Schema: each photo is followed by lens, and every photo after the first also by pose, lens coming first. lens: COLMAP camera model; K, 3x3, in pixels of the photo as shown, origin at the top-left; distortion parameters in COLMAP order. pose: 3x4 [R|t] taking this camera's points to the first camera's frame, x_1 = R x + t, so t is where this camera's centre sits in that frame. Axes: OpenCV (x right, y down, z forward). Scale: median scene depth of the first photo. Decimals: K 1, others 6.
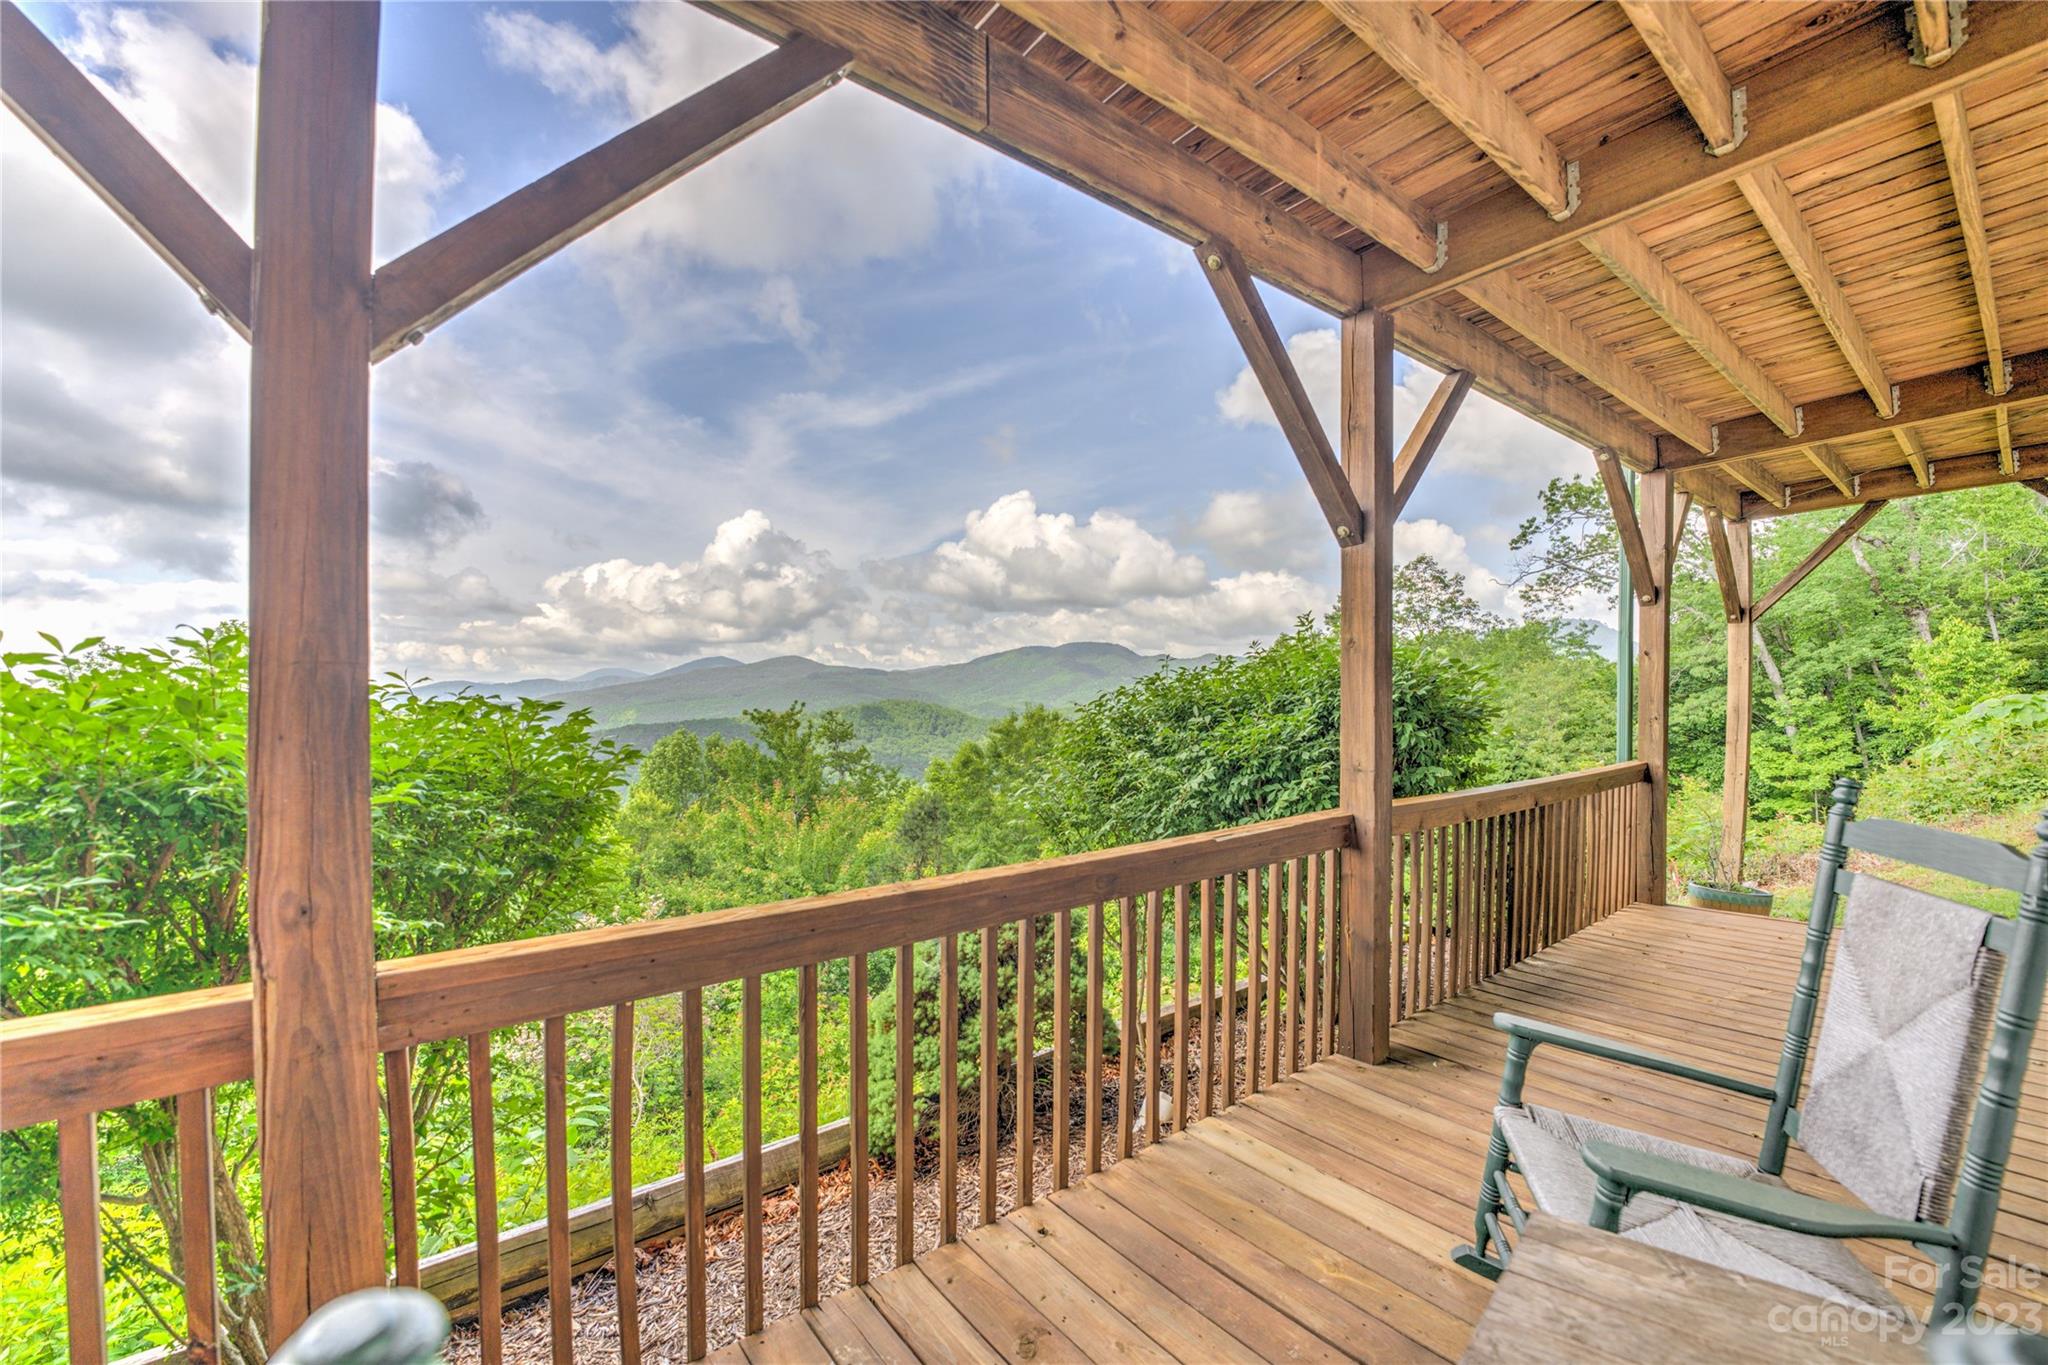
lens RADIAL K [[838.5, 0, 1008.2], [0, 838.5, 697.0], [0, 0, 1]] dist [-0.030073, 0.003140]
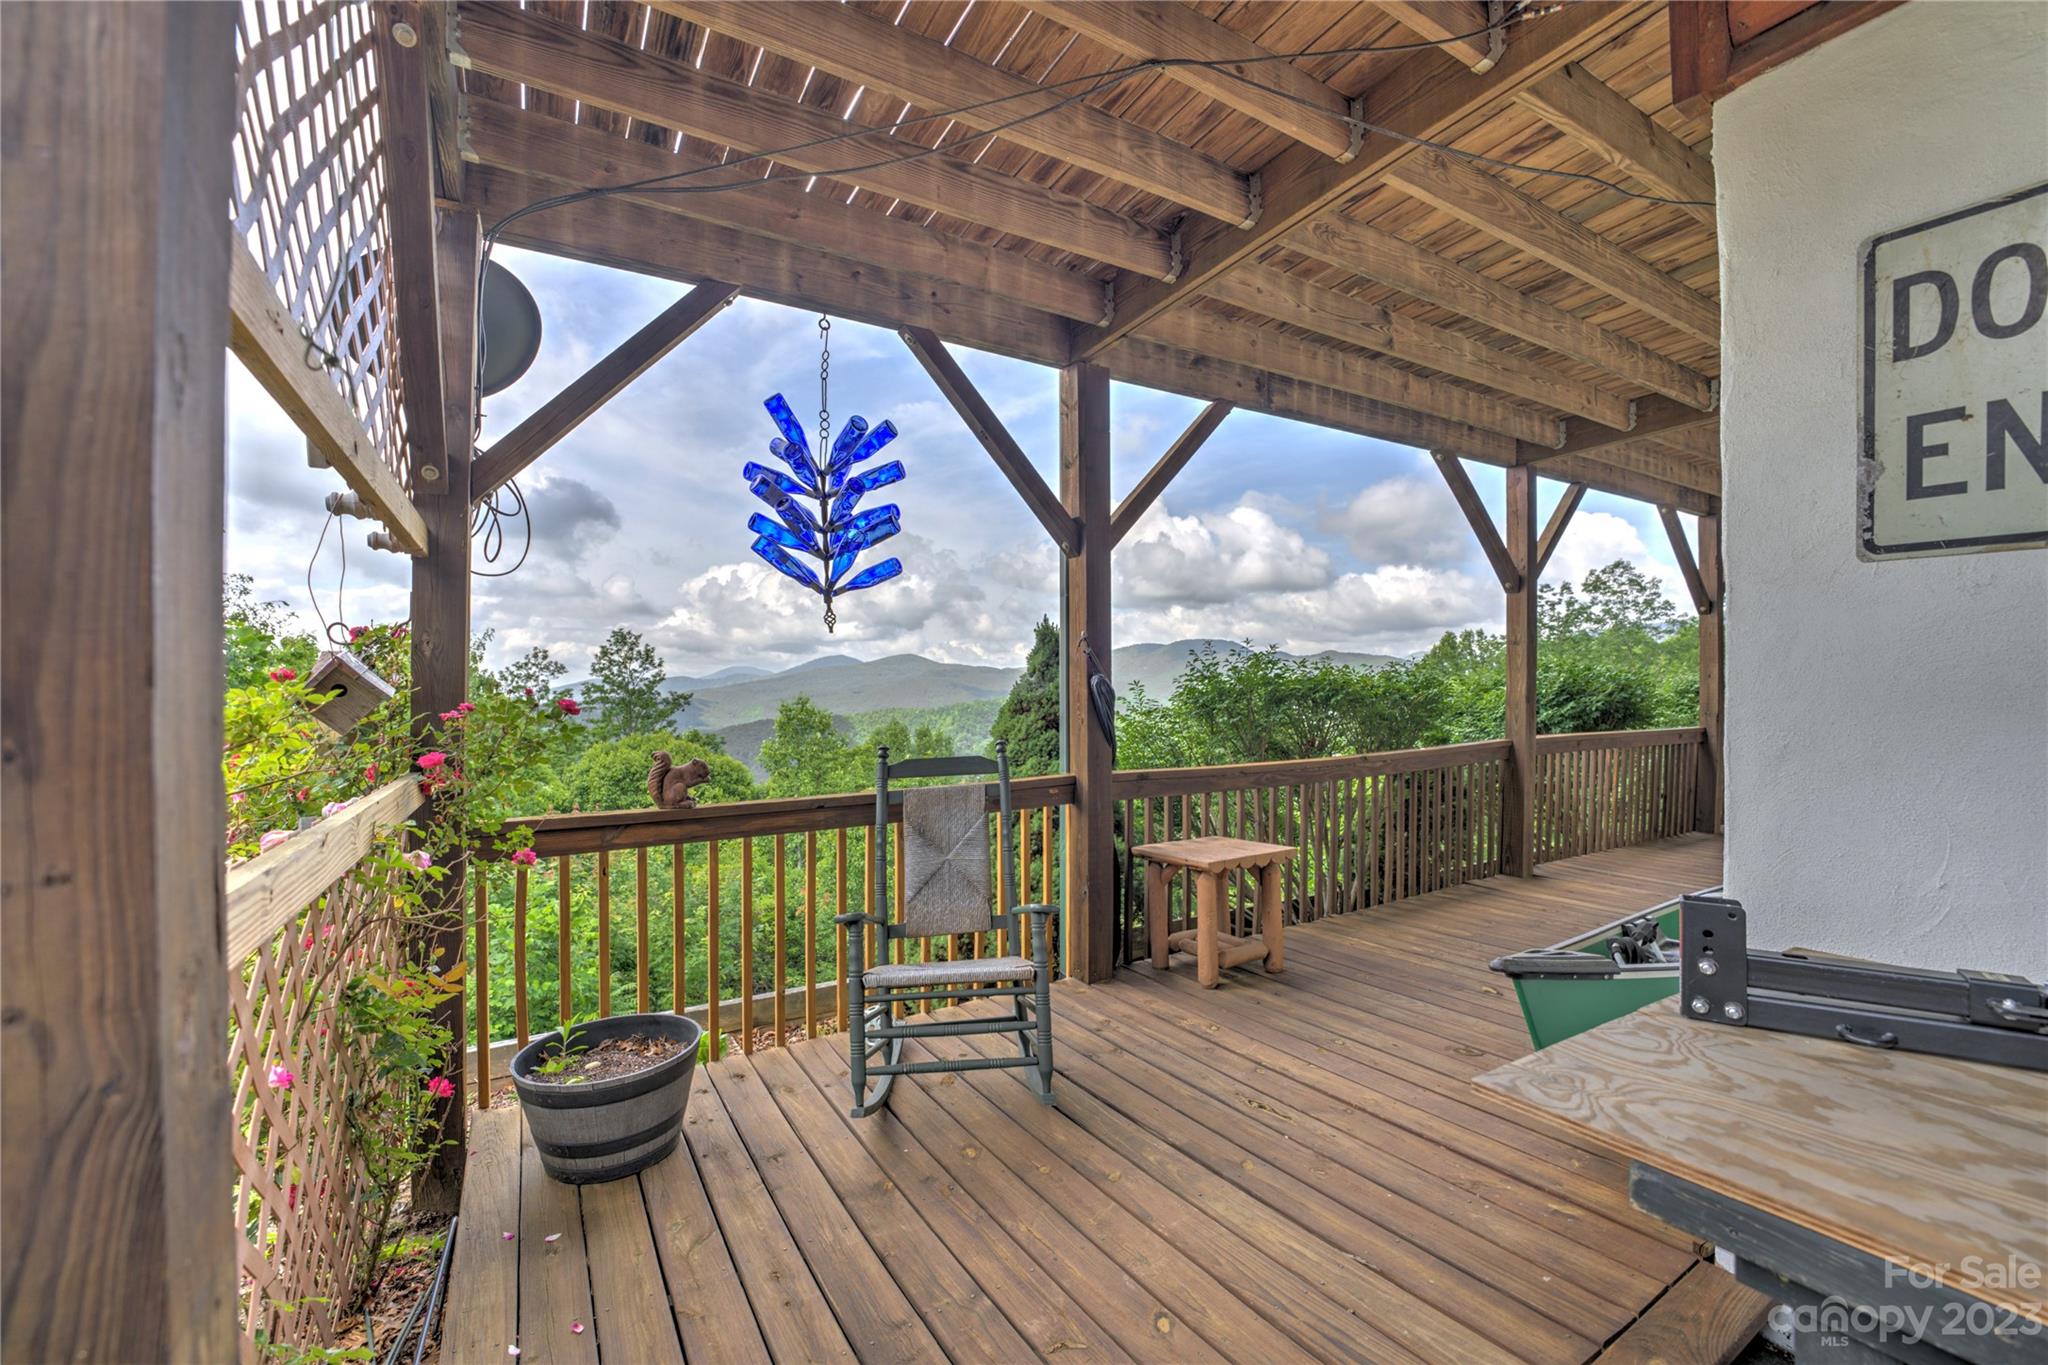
lens RADIAL K [[838.5, 0, 1009.9], [0, 838.5, 707.6], [0, 0, 1]] dist [-0.030073, 0.003140]
pose [[0.991096, 0.004230, -0.133078, -0.146602], [-0.002154, 0.999874, 0.015743, 0.014161], [0.133128, -0.015316, 0.990980, -0.319146]]
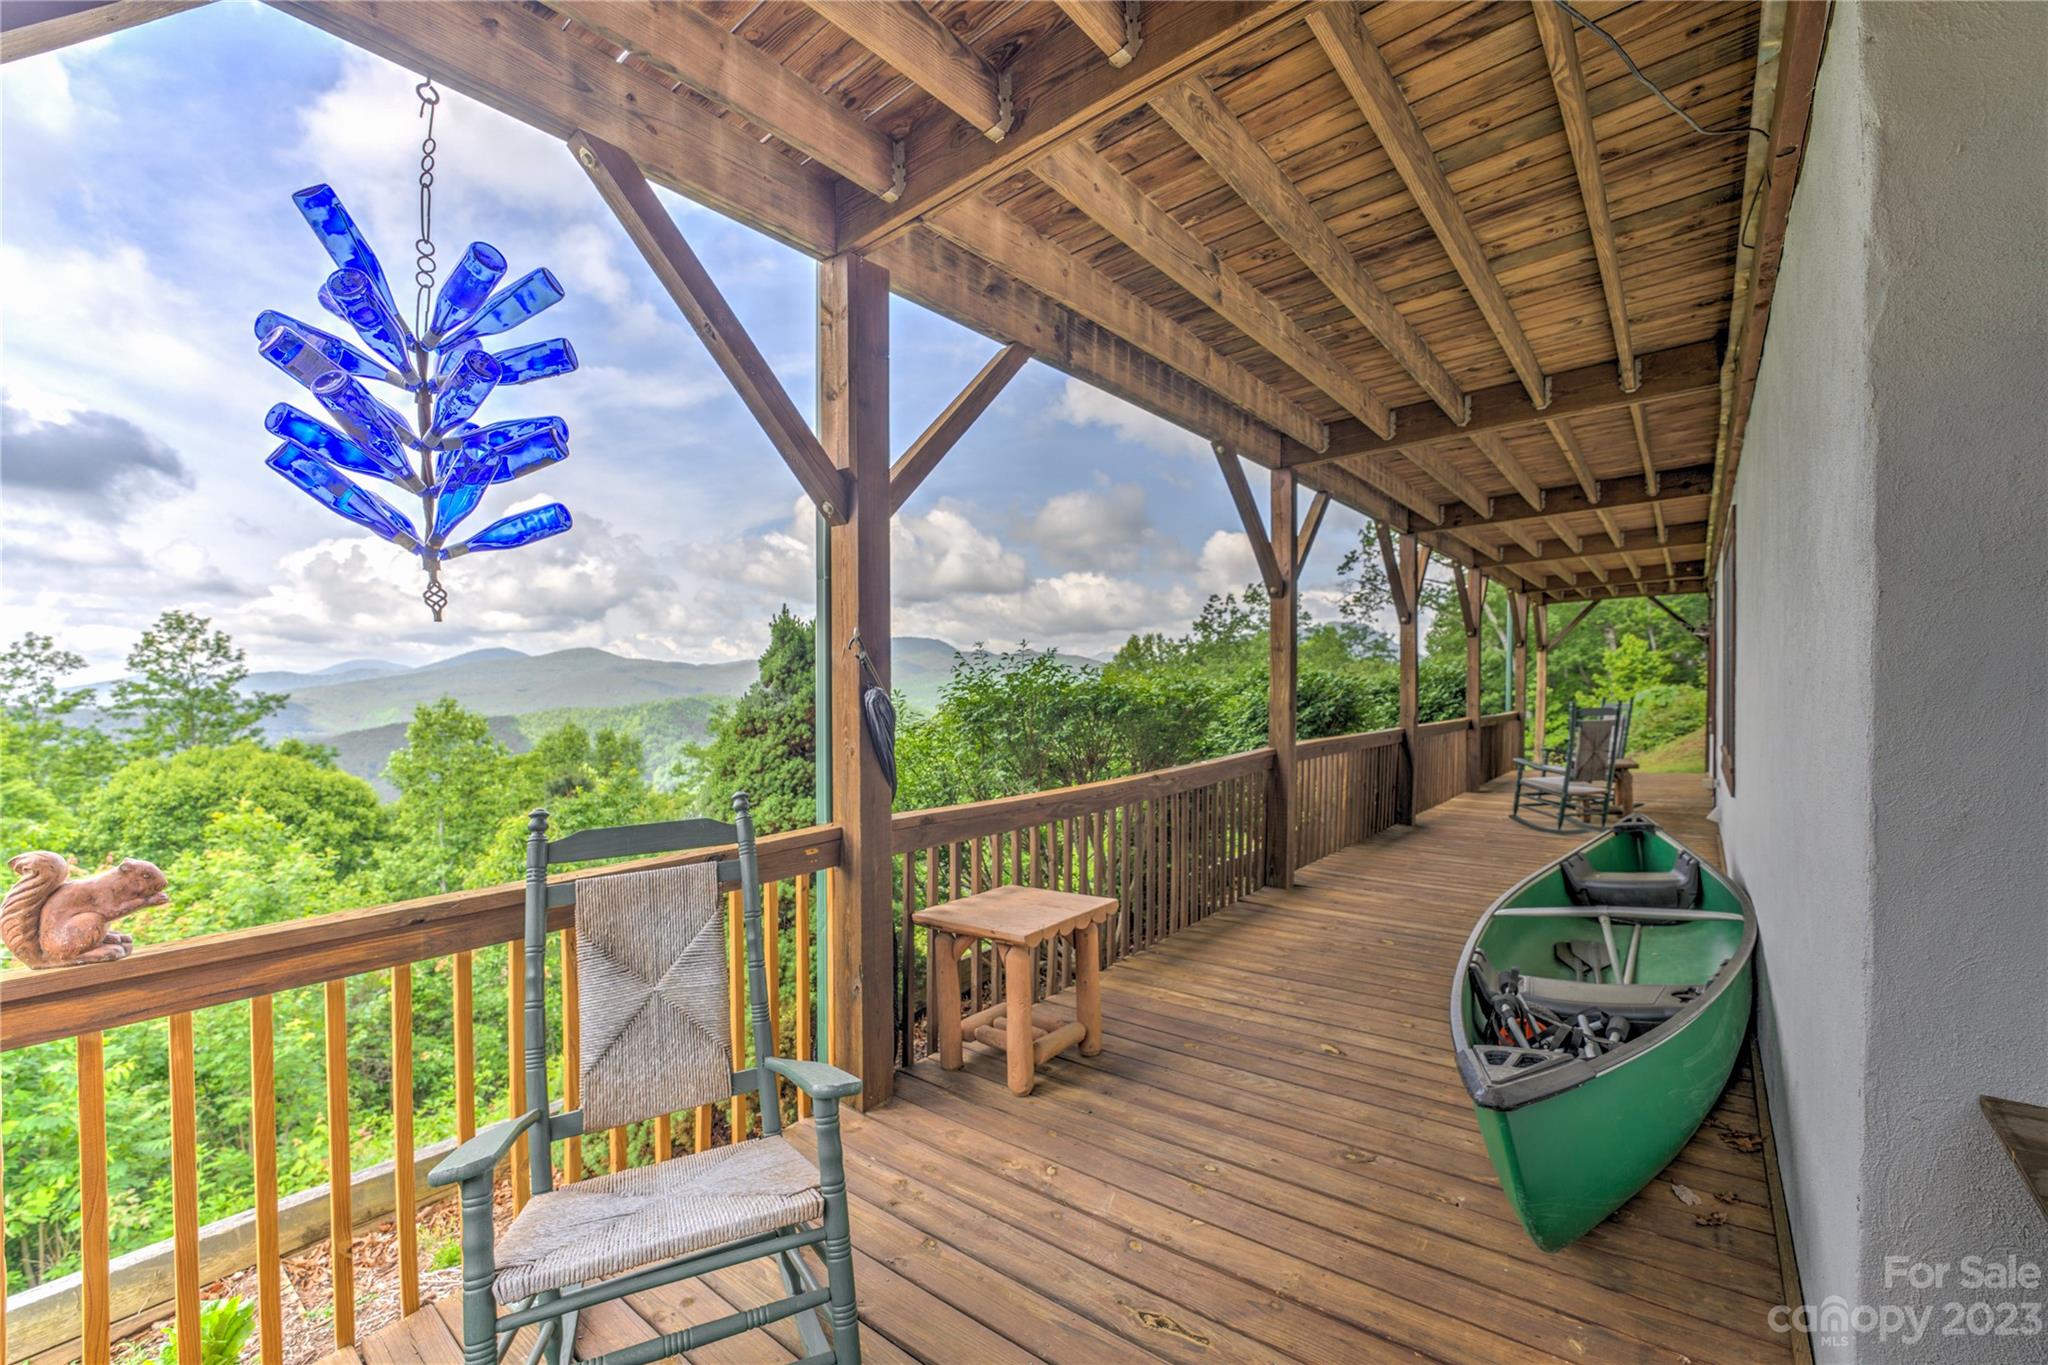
lens RADIAL K [[838.5, 0, 1020.3], [0, 838.5, 695.7], [0, 0, 1]] dist [-0.030073, 0.003140]
pose [[0.974603, -0.002057, 0.223929, -0.185894], [0.001066, 0.999989, 0.004544, 0.002303], [-0.223936, -0.004190, 0.974595, -0.162857]]
